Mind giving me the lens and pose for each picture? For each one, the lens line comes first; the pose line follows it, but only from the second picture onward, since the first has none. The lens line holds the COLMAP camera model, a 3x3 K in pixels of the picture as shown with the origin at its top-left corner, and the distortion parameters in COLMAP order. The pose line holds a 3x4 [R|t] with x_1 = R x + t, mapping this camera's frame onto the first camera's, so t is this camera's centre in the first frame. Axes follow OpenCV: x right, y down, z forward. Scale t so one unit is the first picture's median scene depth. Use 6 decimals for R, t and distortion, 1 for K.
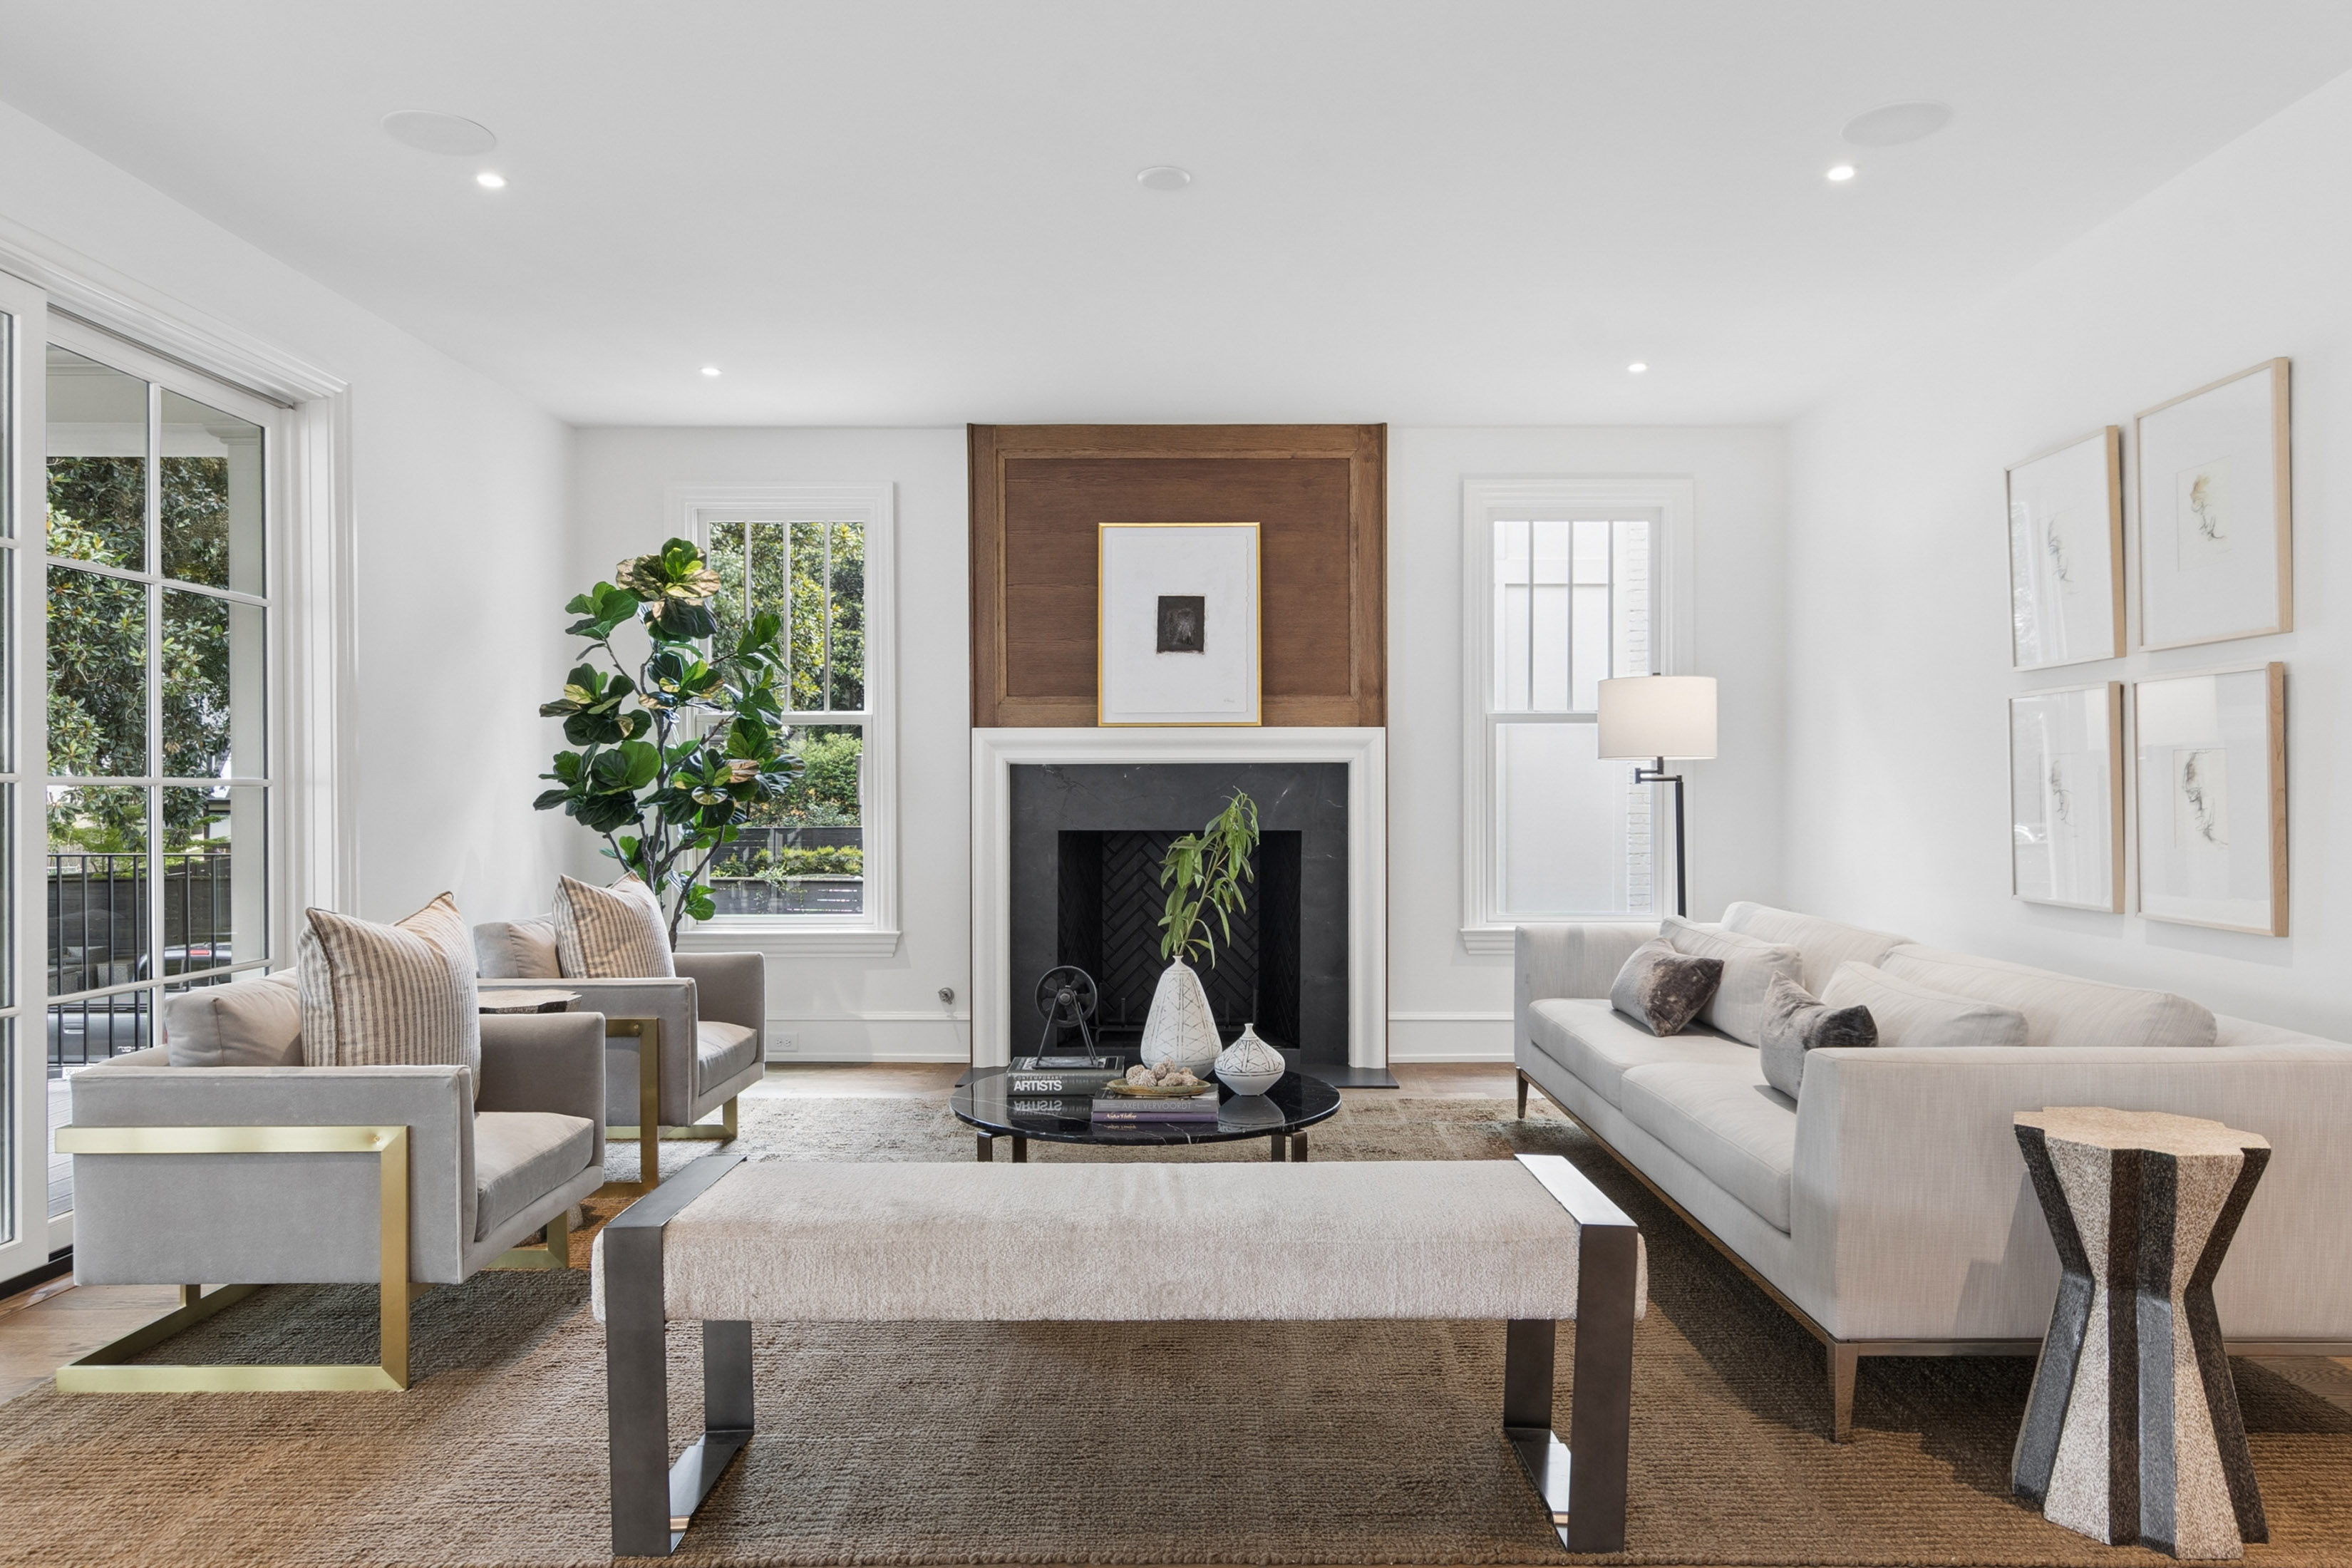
lens RADIAL K [[1515.6, 0, 1202.2], [0, 1515.6, 794.5], [0, 0, 1]] dist [0.004382, -0.000975]
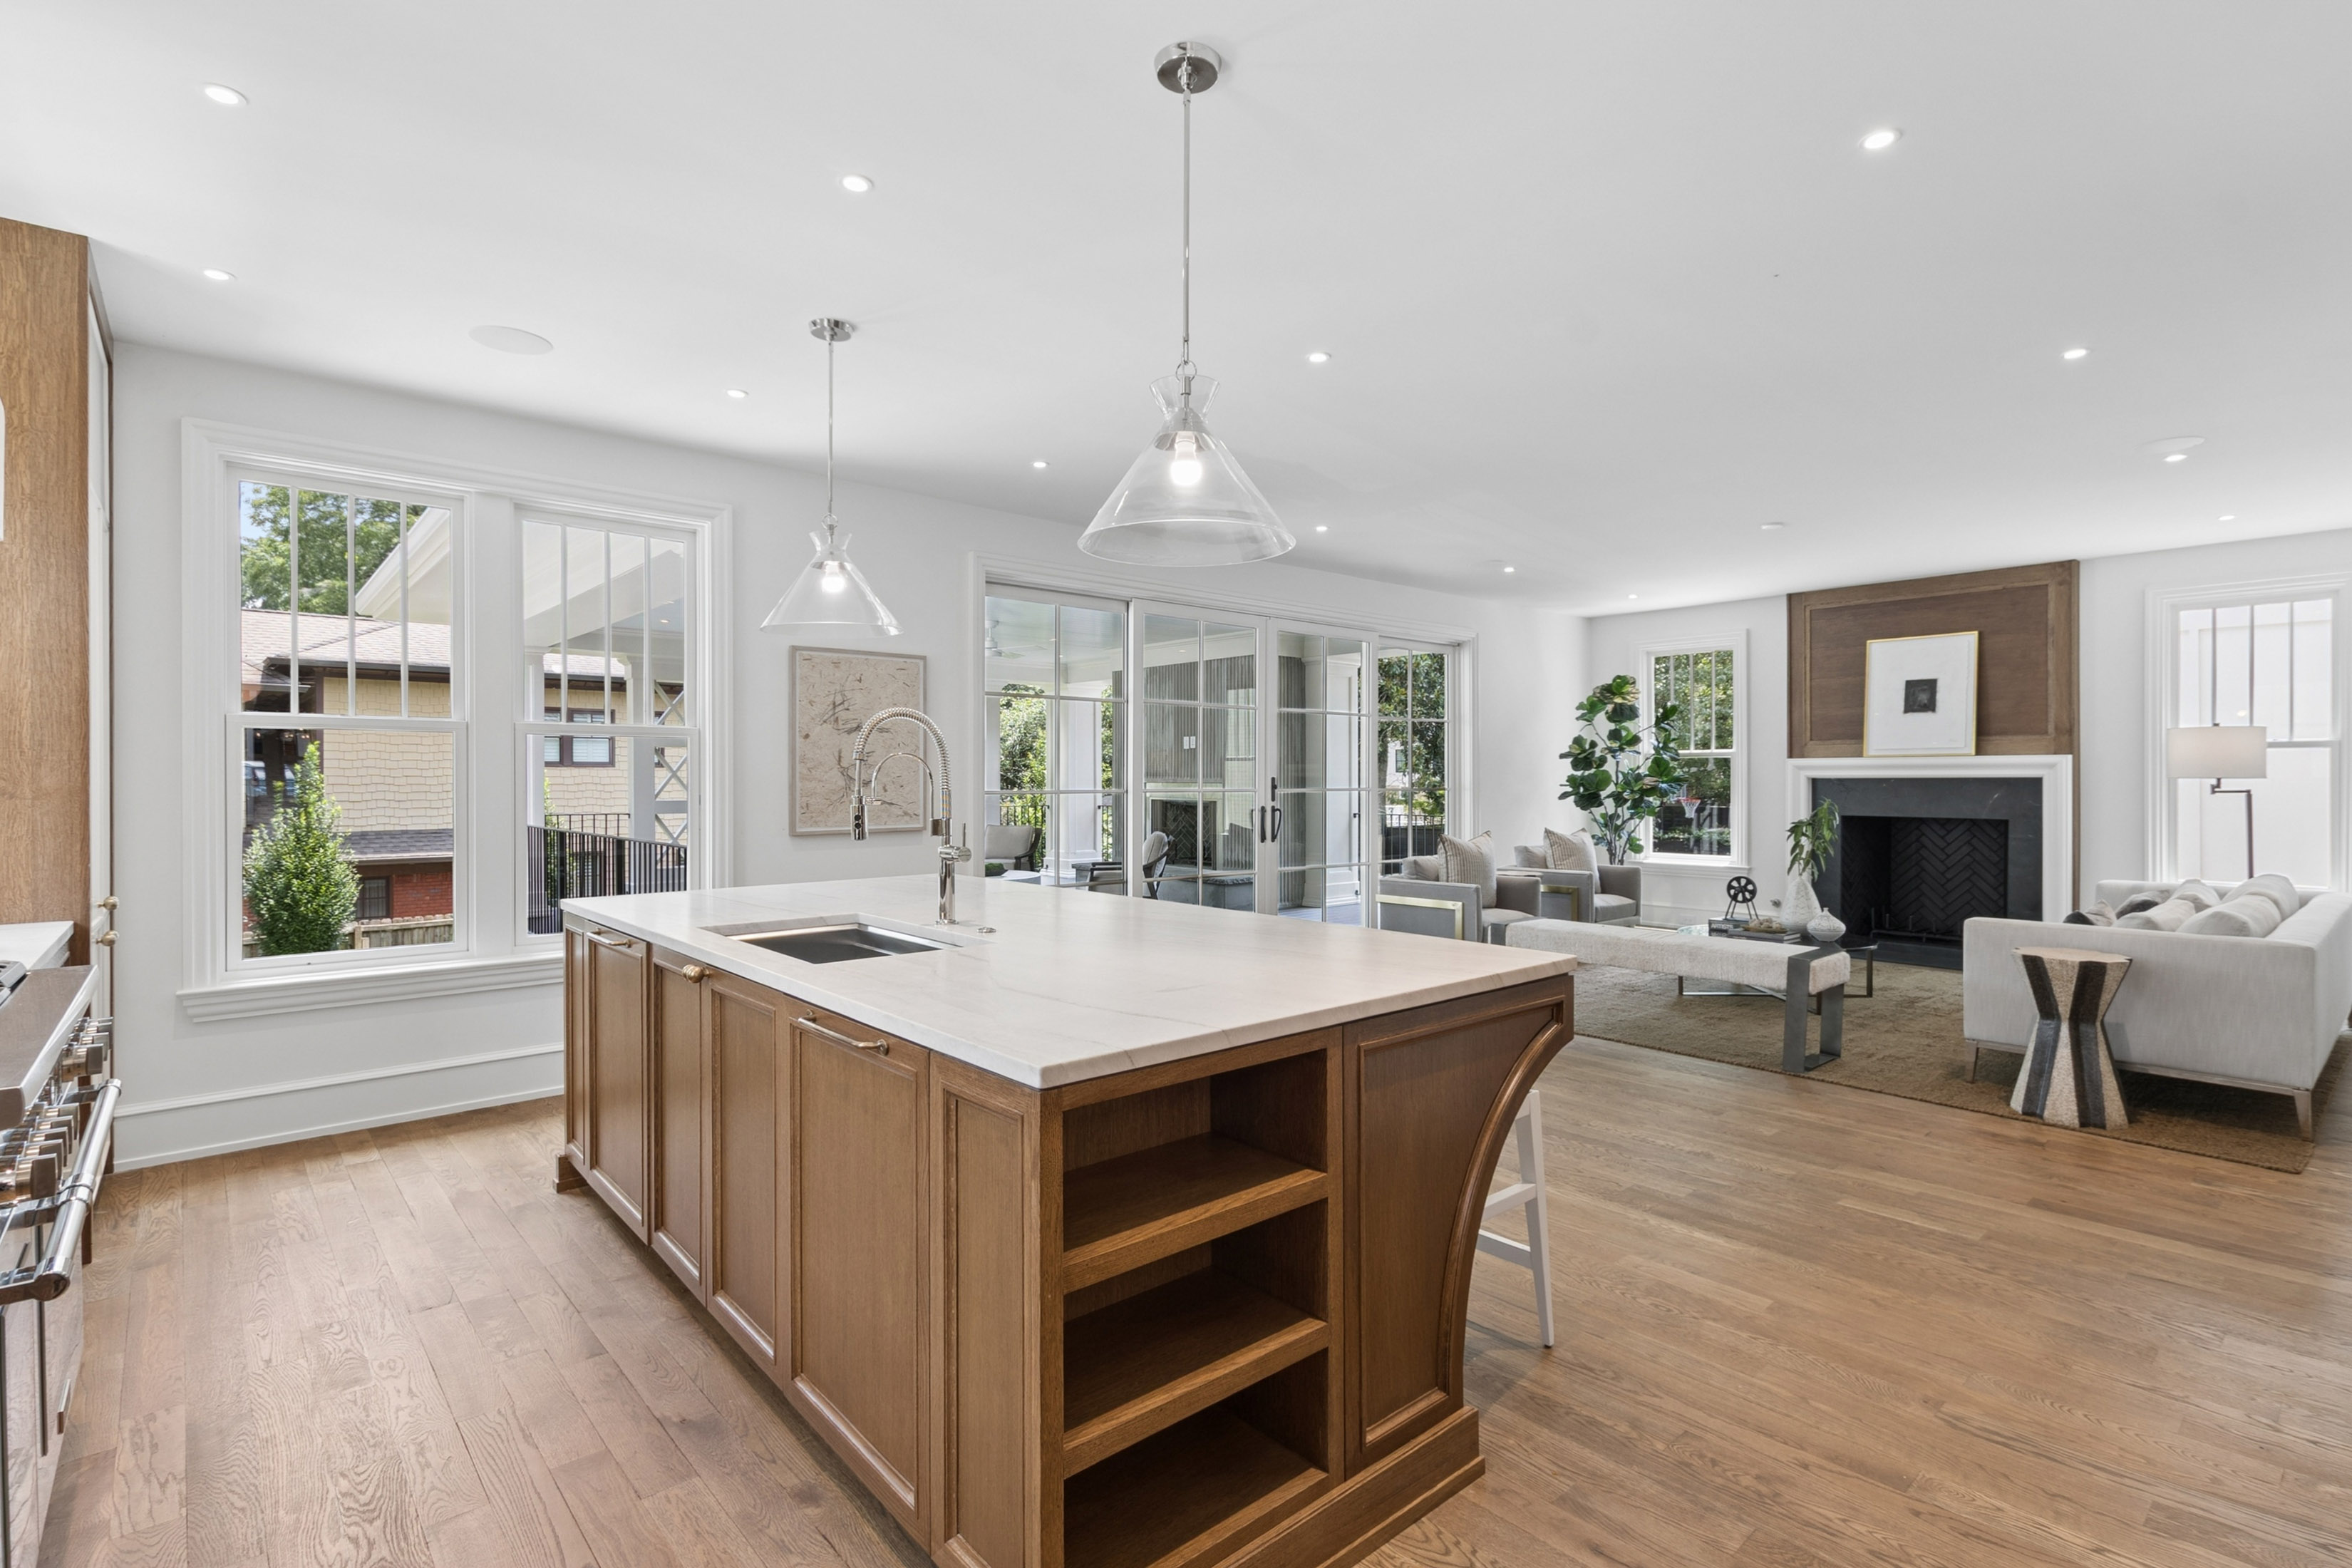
lens RADIAL K [[1108.2, 0, 1195.3], [0, 1108.2, 785.6], [0, 0, 1]] dist [0.030817, -0.016483]
pose [[0.662039, 0.006589, -0.749440, 0.390194], [-0.002620, 0.999976, 0.006477, -0.018061], [0.749465, -0.002324, 0.662040, -0.441812]]
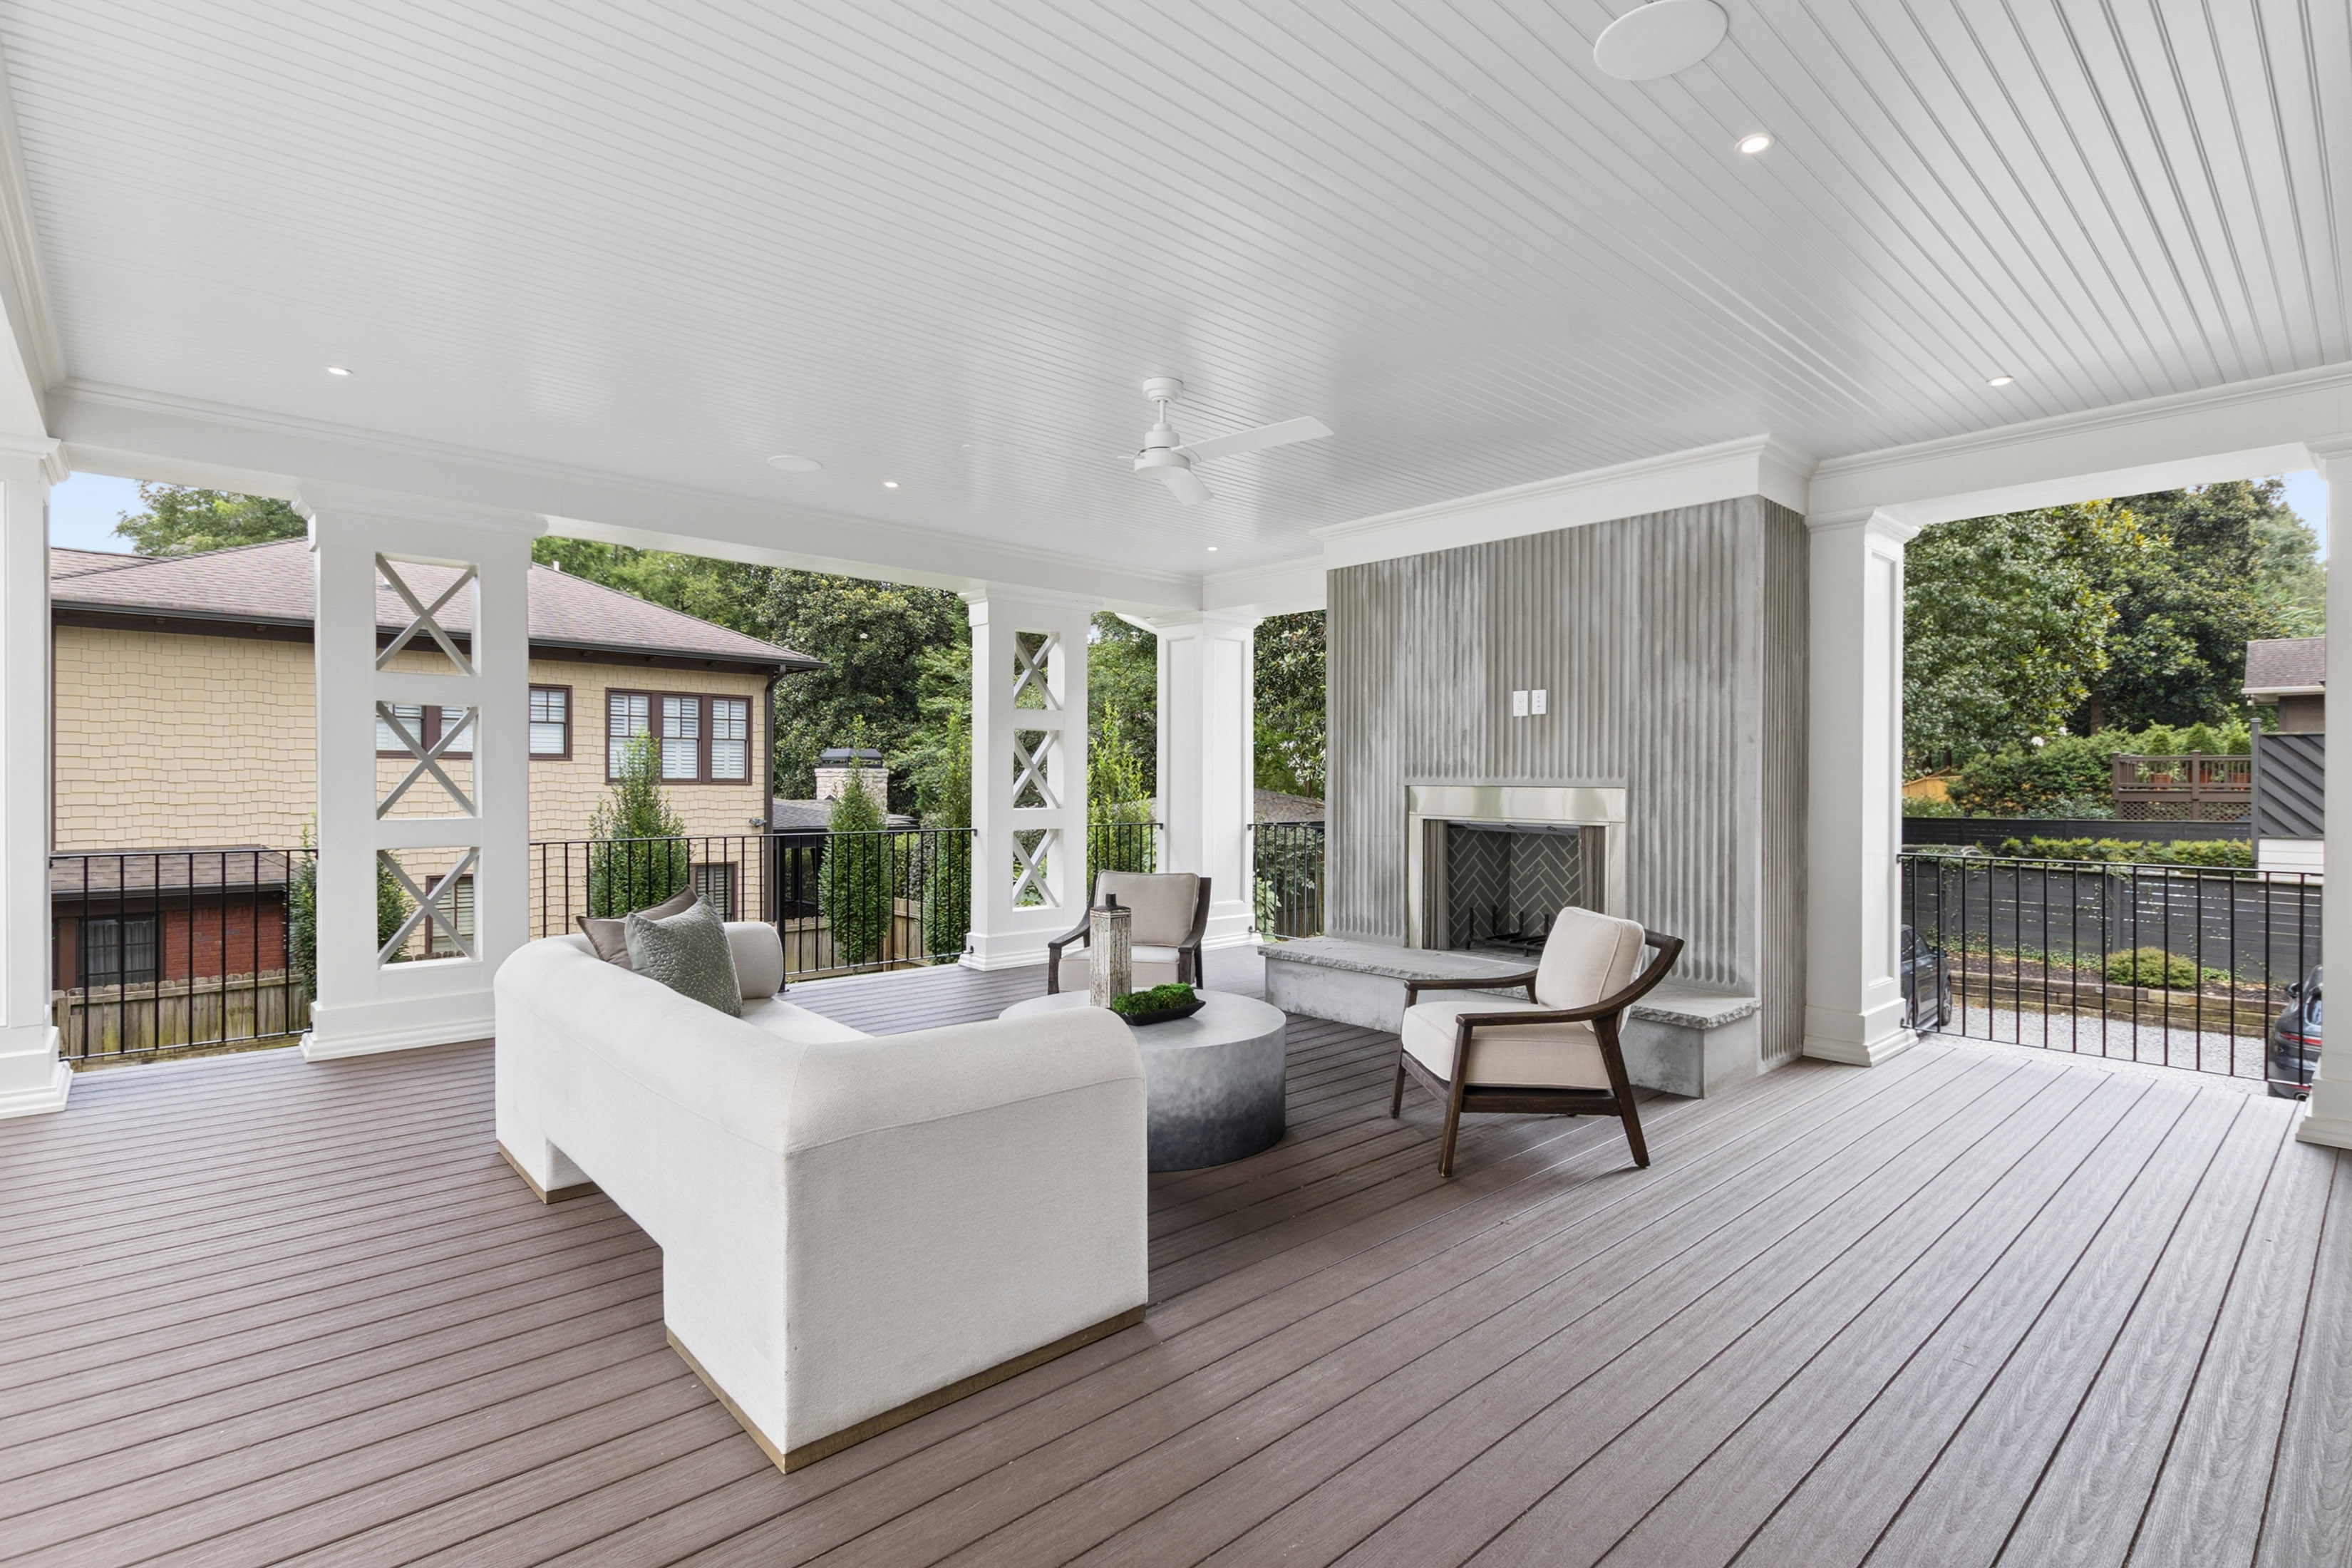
lens RADIAL K [[1108.2, 0, 1195.3], [0, 1108.2, 785.6], [0, 0, 1]] dist [0.030817, -0.016483]
pose [[0.676246, 0.009418, -0.736616, -0.504858], [-0.007951, 0.999953, 0.005485, -0.014572], [0.736633, 0.002147, 0.676289, -0.027976]]
